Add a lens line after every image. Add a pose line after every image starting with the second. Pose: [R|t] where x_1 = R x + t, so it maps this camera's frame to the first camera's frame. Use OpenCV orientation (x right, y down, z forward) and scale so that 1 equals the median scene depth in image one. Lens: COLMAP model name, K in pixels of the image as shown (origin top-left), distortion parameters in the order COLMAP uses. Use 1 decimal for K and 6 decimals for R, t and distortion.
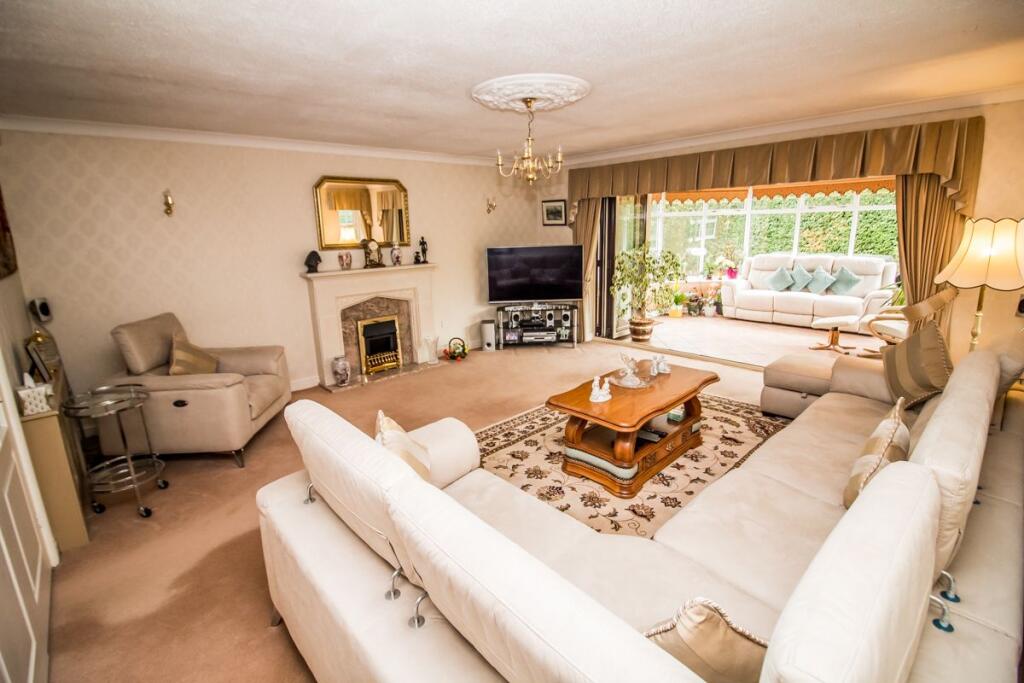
lens RADIAL K [[471.1, 0, 508.9], [0, 471.1, 337.3], [0, 0, 1]] dist [-0.001676, 0.000009]
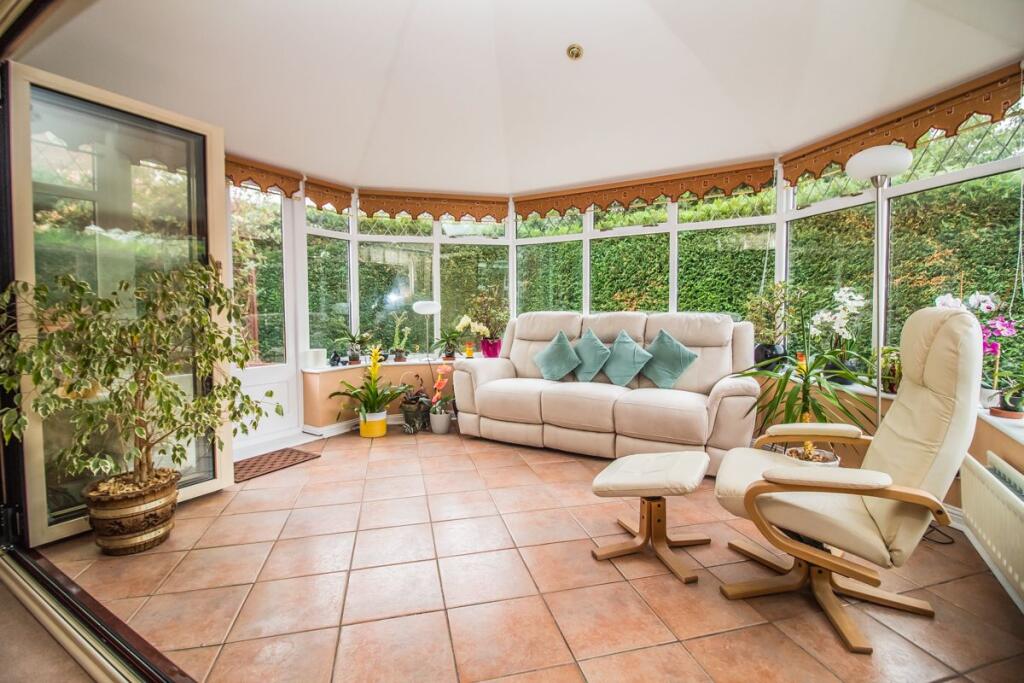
lens RADIAL K [[471.1, 0, 512.4], [0, 471.1, 335.4], [0, 0, 1]] dist [-0.001676, 0.000009]
pose [[0.958726, 0.008974, 0.284189, 0.370497], [0.042481, 0.983762, -0.174377, -0.057738], [-0.281139, 0.179253, 0.942778, 0.512715]]
